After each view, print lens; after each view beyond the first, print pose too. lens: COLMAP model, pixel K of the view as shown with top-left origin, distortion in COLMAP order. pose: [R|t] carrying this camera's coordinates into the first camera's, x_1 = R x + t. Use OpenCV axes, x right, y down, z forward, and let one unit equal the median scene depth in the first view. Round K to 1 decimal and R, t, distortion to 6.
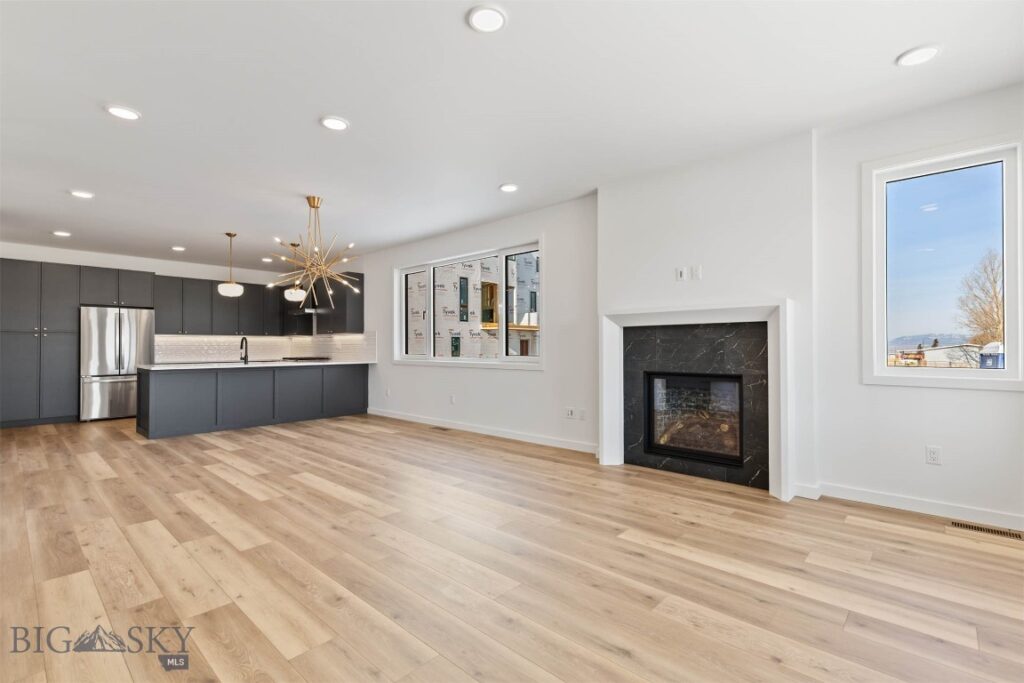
lens RADIAL K [[460.1, 0, 512.3], [0, 460.1, 343.4], [0, 0, 1]] dist [0.011585, -0.001858]
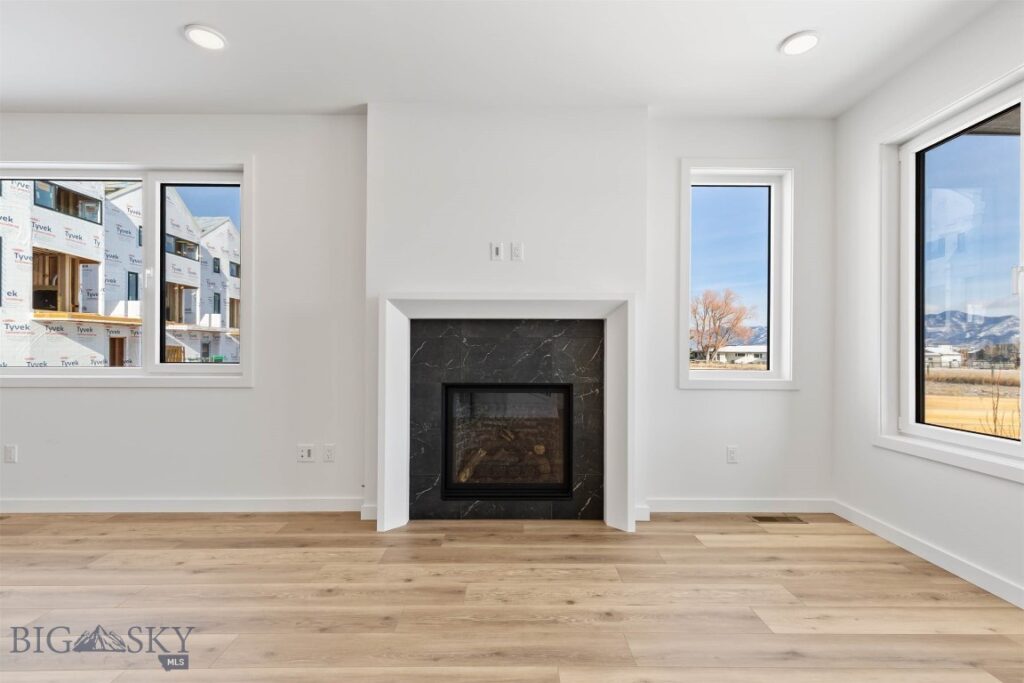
lens RADIAL K [[460.1, 0, 513.2], [0, 460.1, 346.2], [0, 0, 1]] dist [0.011585, -0.001858]
pose [[0.733078, 0.009492, 0.680078, -0.127517], [-0.011074, 0.999937, -0.002019, 0.004453], [-0.680054, -0.006051, 0.733137, 0.461734]]
